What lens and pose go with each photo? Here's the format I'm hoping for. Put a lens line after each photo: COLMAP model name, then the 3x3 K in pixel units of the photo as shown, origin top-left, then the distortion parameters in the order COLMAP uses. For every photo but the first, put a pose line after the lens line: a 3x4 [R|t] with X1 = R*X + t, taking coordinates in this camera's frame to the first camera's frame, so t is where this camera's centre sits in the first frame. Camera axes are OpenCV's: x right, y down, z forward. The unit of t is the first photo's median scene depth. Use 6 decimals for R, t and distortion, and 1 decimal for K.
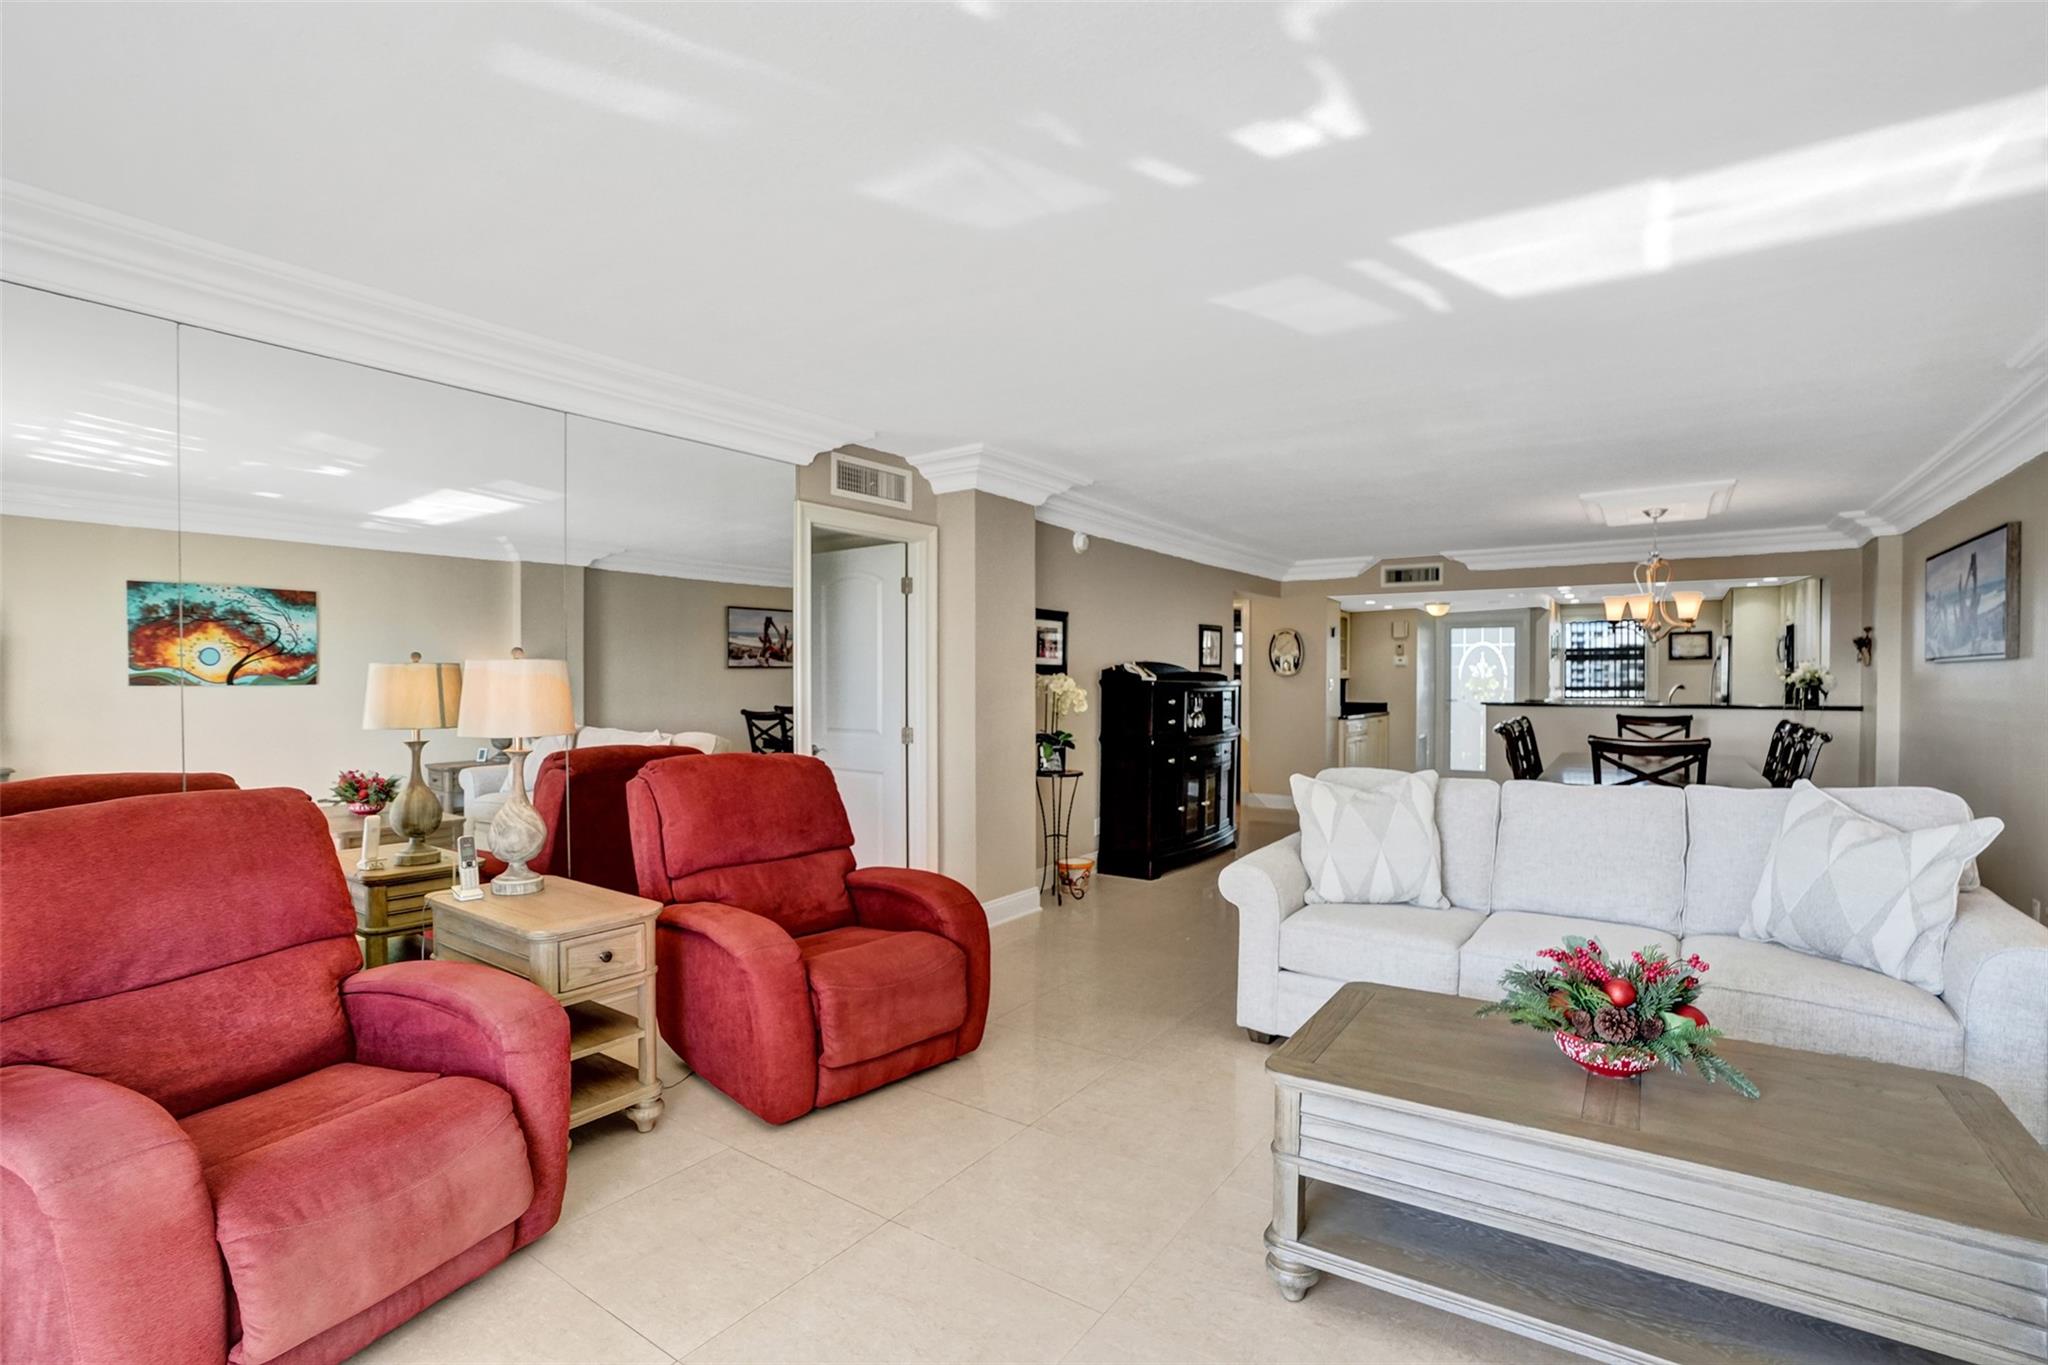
lens RADIAL K [[954.2, 0, 1021.8], [0, 954.2, 686.0], [0, 0, 1]] dist [-0.048799, 0.018406]
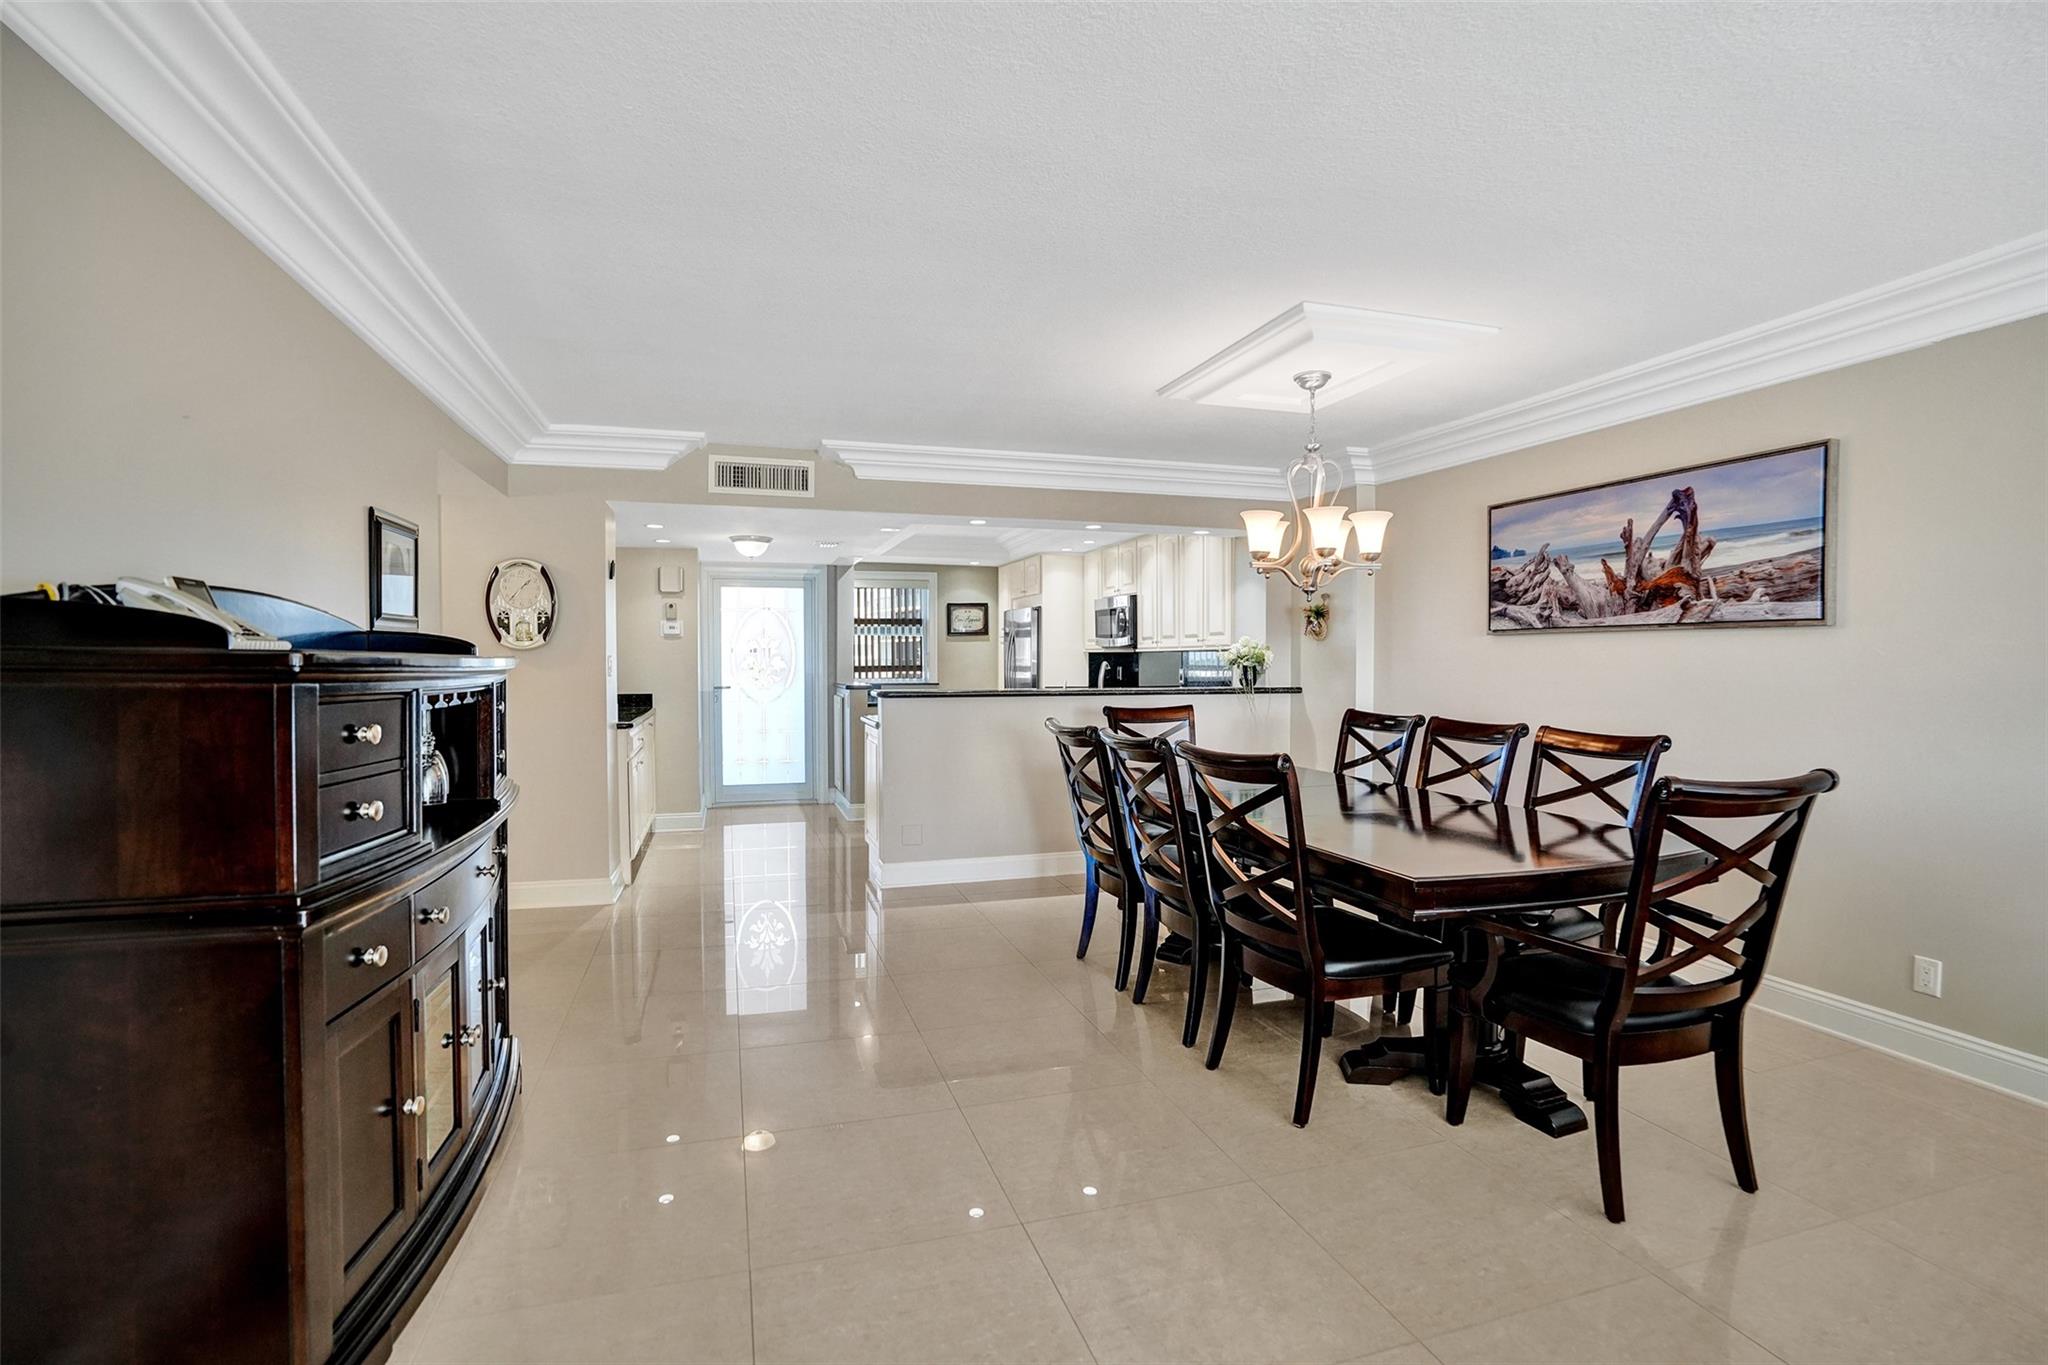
lens RADIAL K [[954.2, 0, 1005.6], [0, 954.2, 668.9], [0, 0, 1]] dist [-0.048799, 0.018406]
pose [[0.623864, -0.006937, 0.781502, 0.047679], [0.005600, 0.999975, 0.004406, -0.000826], [-0.781513, 0.001628, 0.623887, 0.509605]]
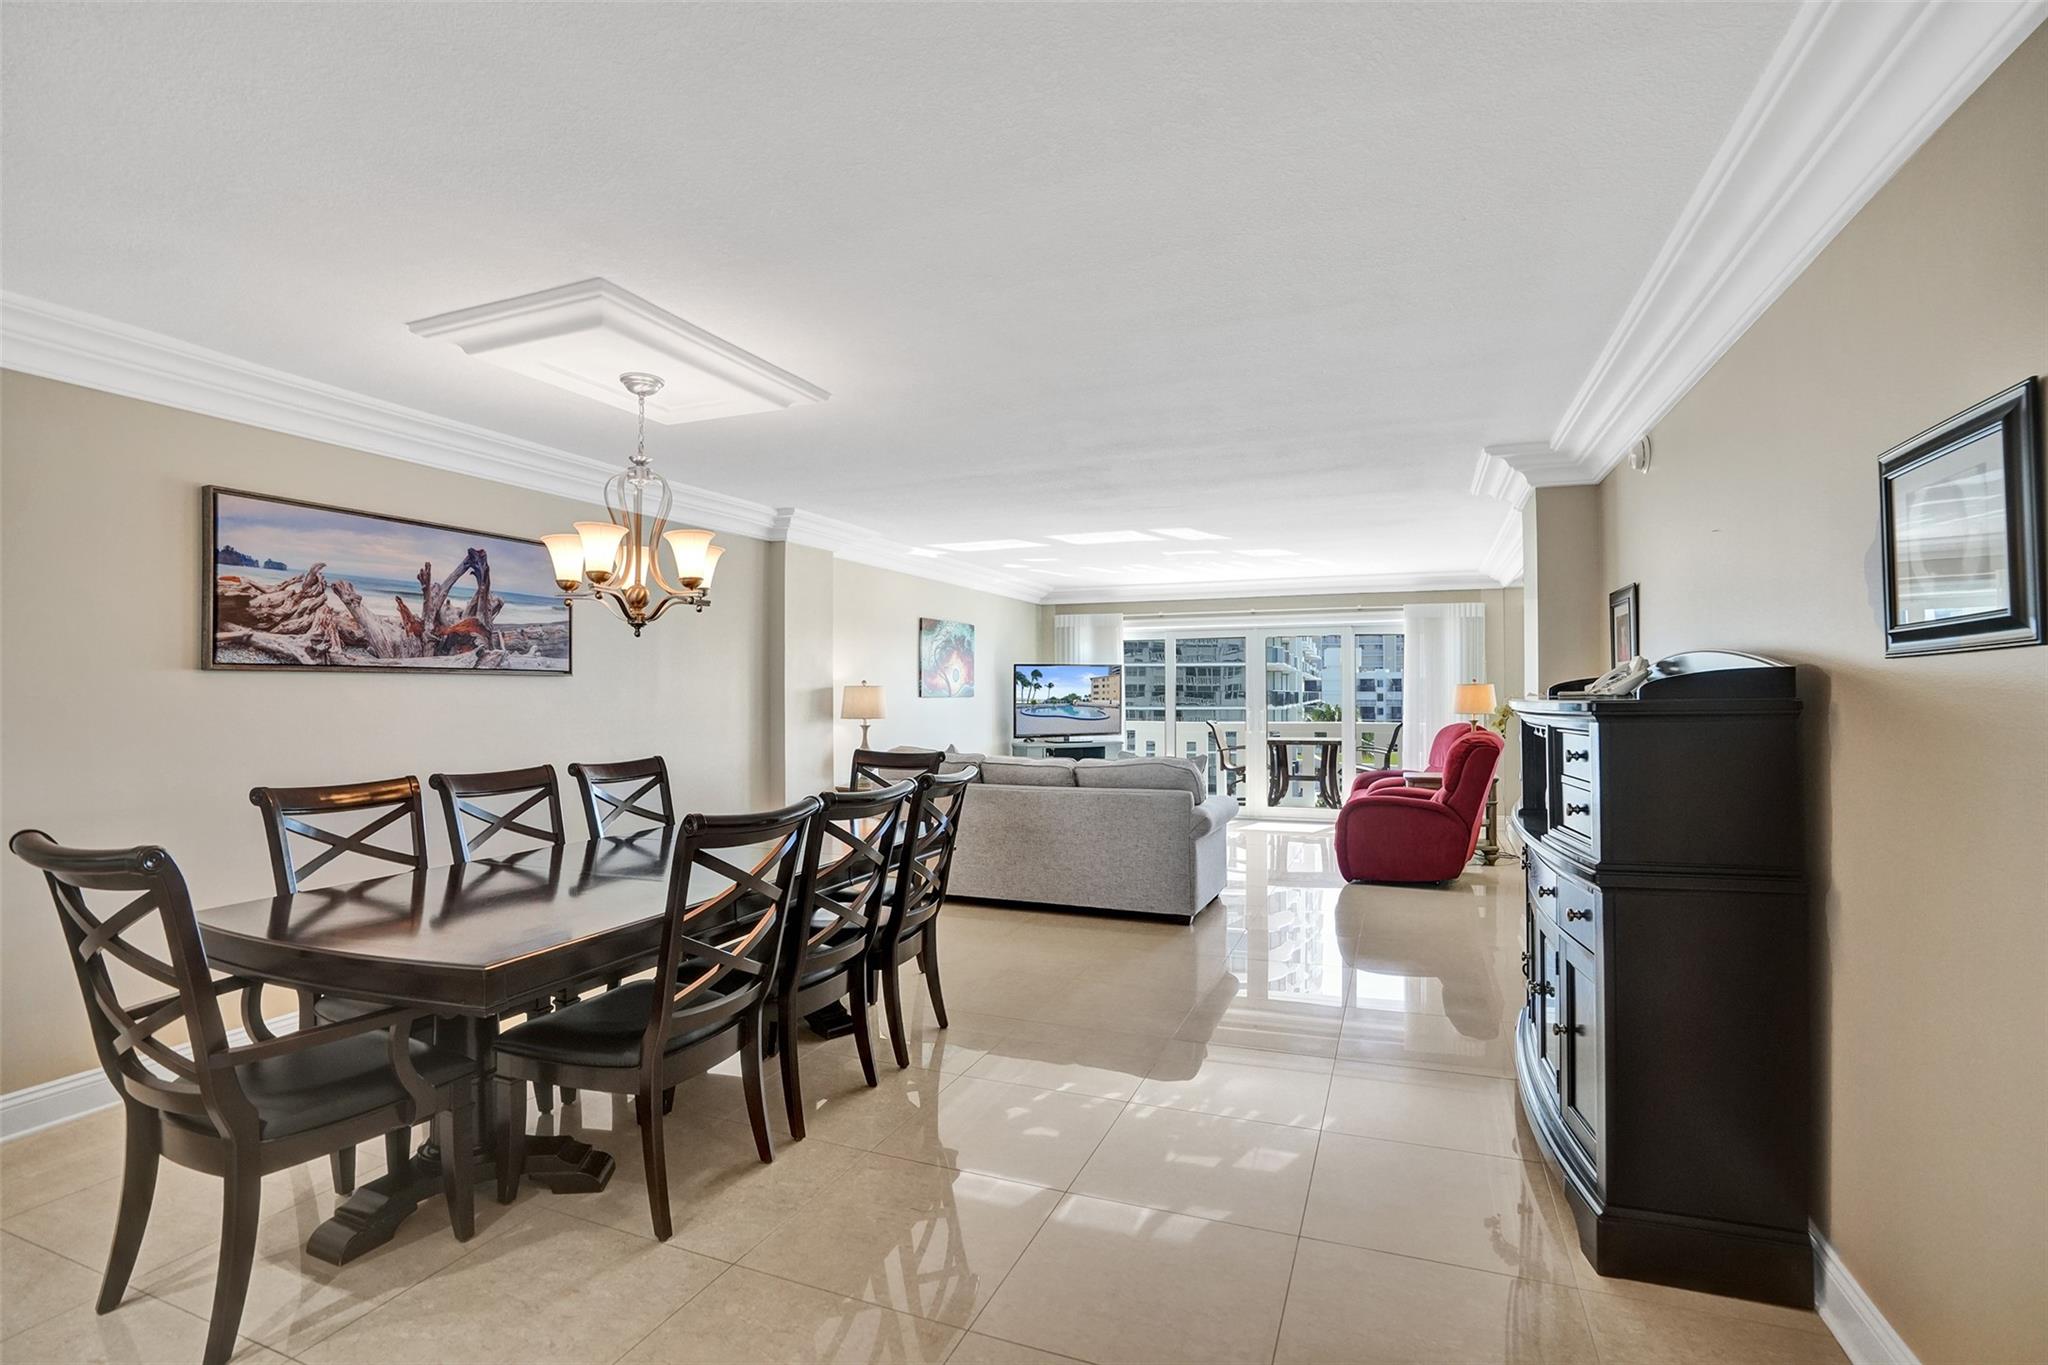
lens RADIAL K [[954.2, 0, 1033.0], [0, 954.2, 681.3], [0, 0, 1]] dist [-0.048799, 0.018406]
pose [[-0.973910, -0.002017, -0.226927, 0.392476], [-0.002035, 0.999998, -0.000155, -0.011713], [0.226927, 0.000311, -0.973912, 1.048355]]
